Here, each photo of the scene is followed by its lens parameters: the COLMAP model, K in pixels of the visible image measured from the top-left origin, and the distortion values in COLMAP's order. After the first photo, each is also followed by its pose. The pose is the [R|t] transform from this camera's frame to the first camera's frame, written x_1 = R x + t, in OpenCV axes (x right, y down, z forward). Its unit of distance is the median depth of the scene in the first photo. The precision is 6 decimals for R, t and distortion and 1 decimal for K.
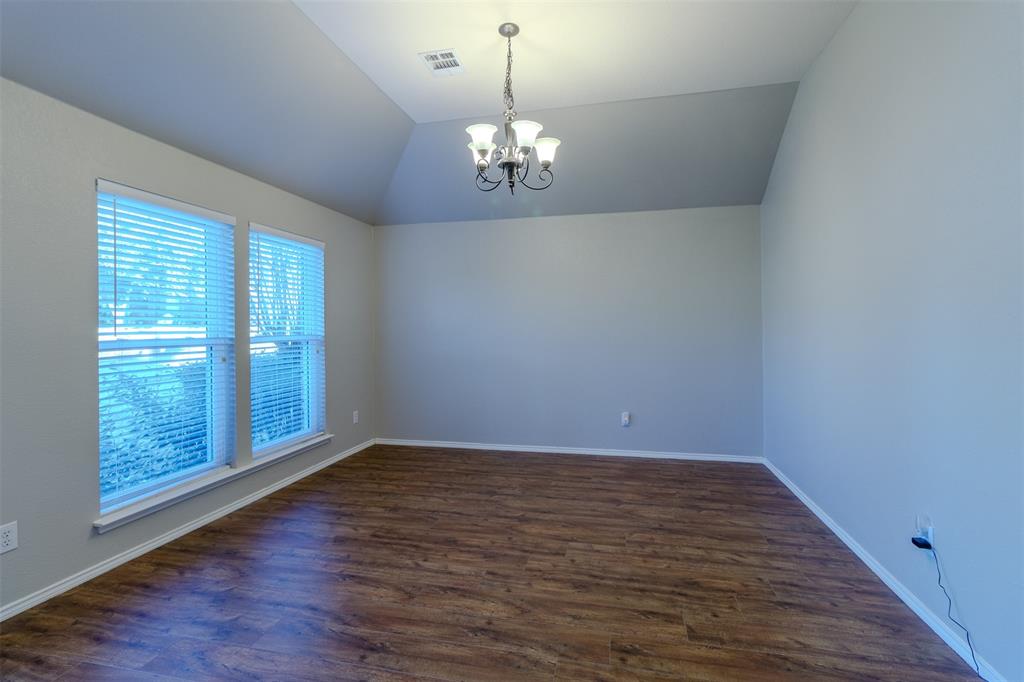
lens RADIAL K [[470.5, 0, 519.1], [0, 470.5, 326.5], [0, 0, 1]] dist [0.000372, 0.000020]
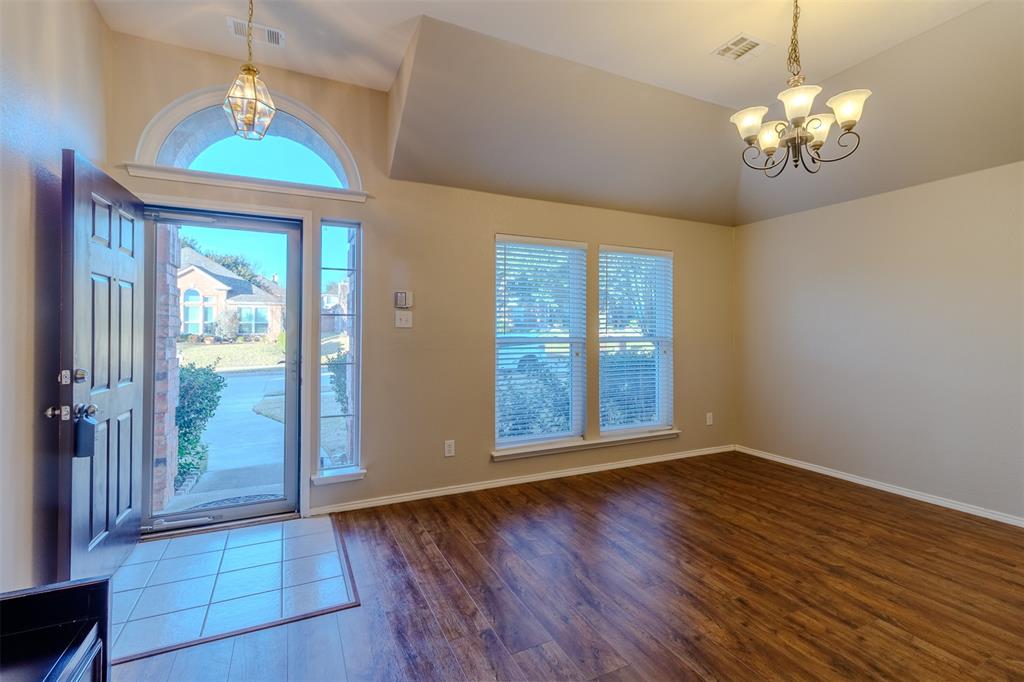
lens RADIAL K [[470.5, 0, 519.1], [0, 470.5, 326.5], [0, 0, 1]] dist [0.000372, 0.000020]
pose [[0.623184, 0.002630, -0.782071, 0.293642], [-0.006622, 0.999976, -0.001914, -0.002648], [0.782047, 0.006372, 0.623187, 0.070307]]
